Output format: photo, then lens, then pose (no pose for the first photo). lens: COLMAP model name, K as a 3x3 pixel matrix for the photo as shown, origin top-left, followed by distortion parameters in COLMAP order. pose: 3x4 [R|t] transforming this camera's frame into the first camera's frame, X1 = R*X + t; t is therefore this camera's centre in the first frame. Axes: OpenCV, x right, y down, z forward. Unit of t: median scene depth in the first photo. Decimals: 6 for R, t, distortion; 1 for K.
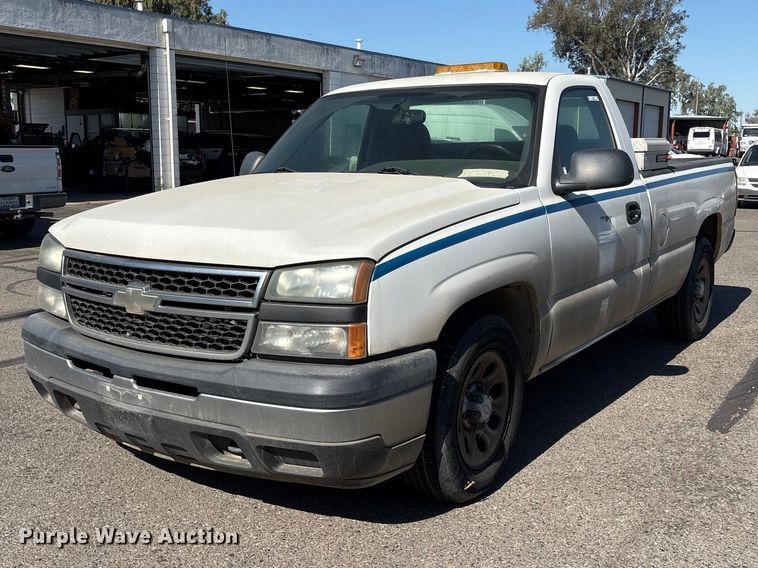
lens RADIAL K [[822.1, 0, 379.4], [0, 822.1, 286.4], [0, 0, 1]] dist [0.006210, 0.000000]
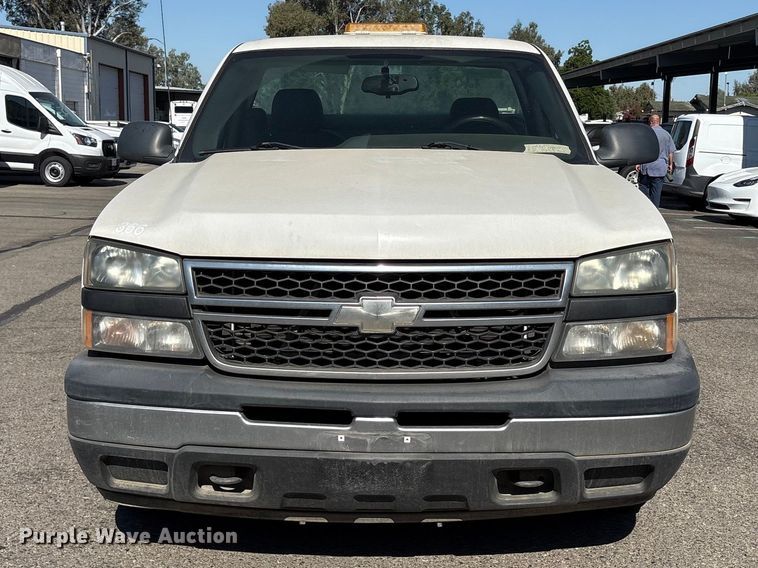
lens RADIAL K [[1005.7, 0, 377.0], [0, 1005.7, 280.3], [0, 0, 1]] dist [0.064682, 0.000000]
pose [[0.836757, -0.073548, 0.542612, -0.492996], [0.080678, 0.996683, 0.010682, -0.015632], [-0.541598, 0.034838, 0.839915, 0.135579]]
